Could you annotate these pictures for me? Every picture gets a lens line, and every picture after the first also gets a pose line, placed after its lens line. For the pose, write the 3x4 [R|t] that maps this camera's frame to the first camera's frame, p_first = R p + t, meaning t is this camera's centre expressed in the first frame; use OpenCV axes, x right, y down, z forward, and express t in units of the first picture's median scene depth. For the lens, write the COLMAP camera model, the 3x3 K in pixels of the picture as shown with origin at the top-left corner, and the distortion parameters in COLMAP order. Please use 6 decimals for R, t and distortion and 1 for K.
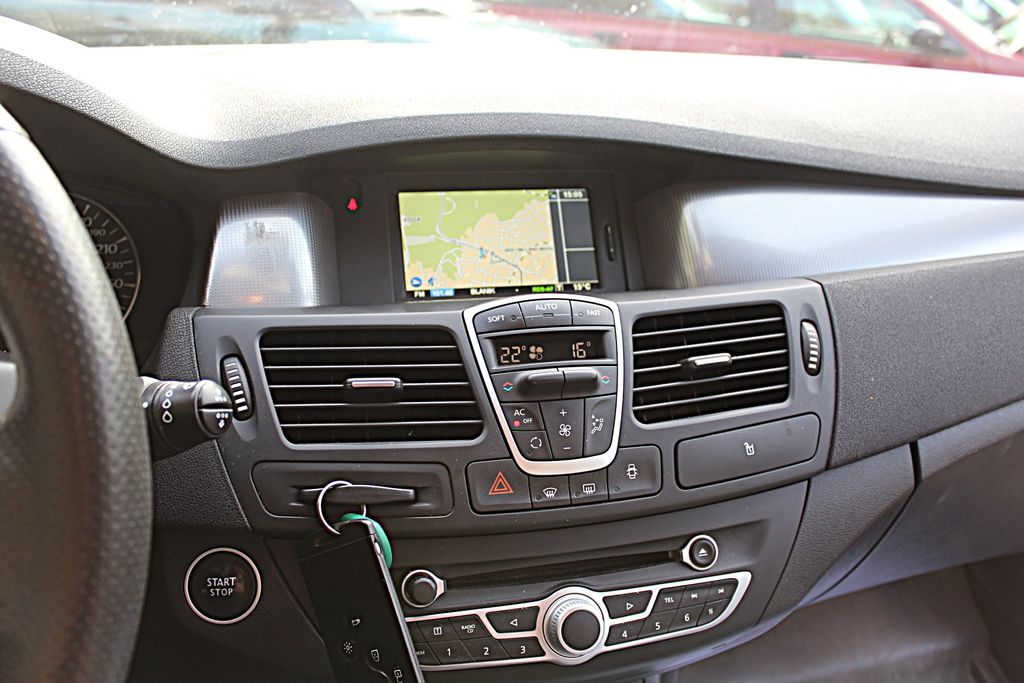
lens RADIAL K [[960.2, 0, 512.0], [0, 960.2, 341.5], [0, 0, 1]] dist [-0.166695, 0.176796]
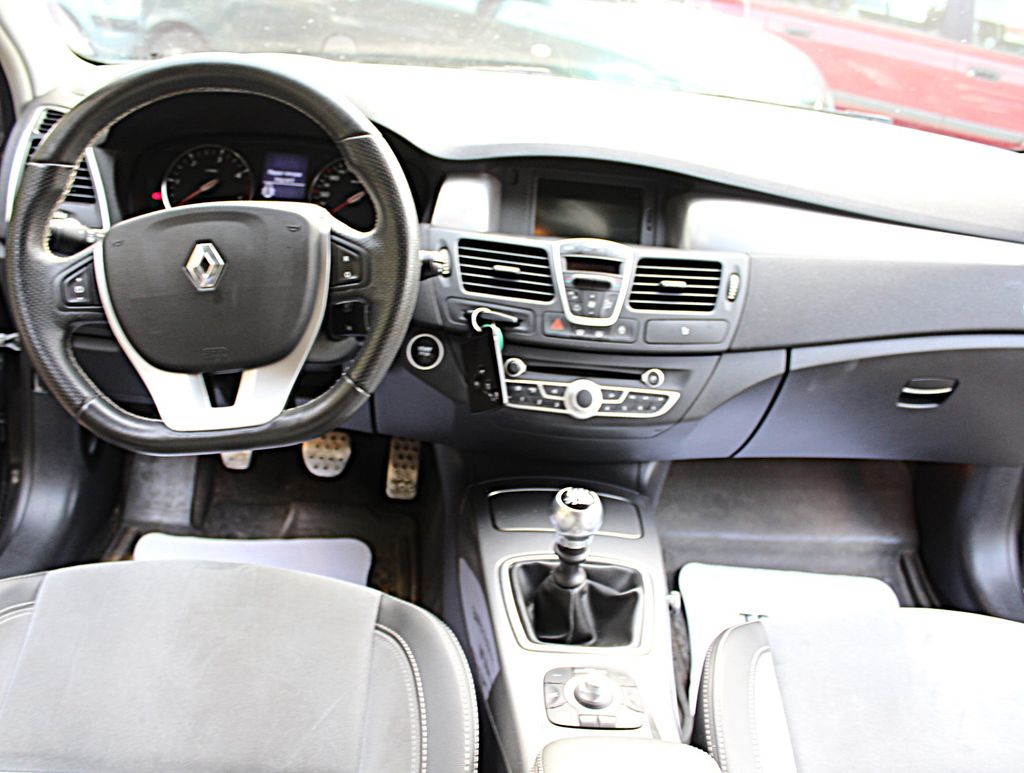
lens RADIAL K [[1069.8, 0, 512.0], [0, 1069.8, 386.5], [0, 0, 1]] dist [-0.225460, -0.003207]
pose [[0.974901, 0.155510, -0.159329, 0.279312], [-0.142290, 0.985602, 0.091334, 0.078815], [0.171238, -0.066371, 0.982992, -1.318592]]
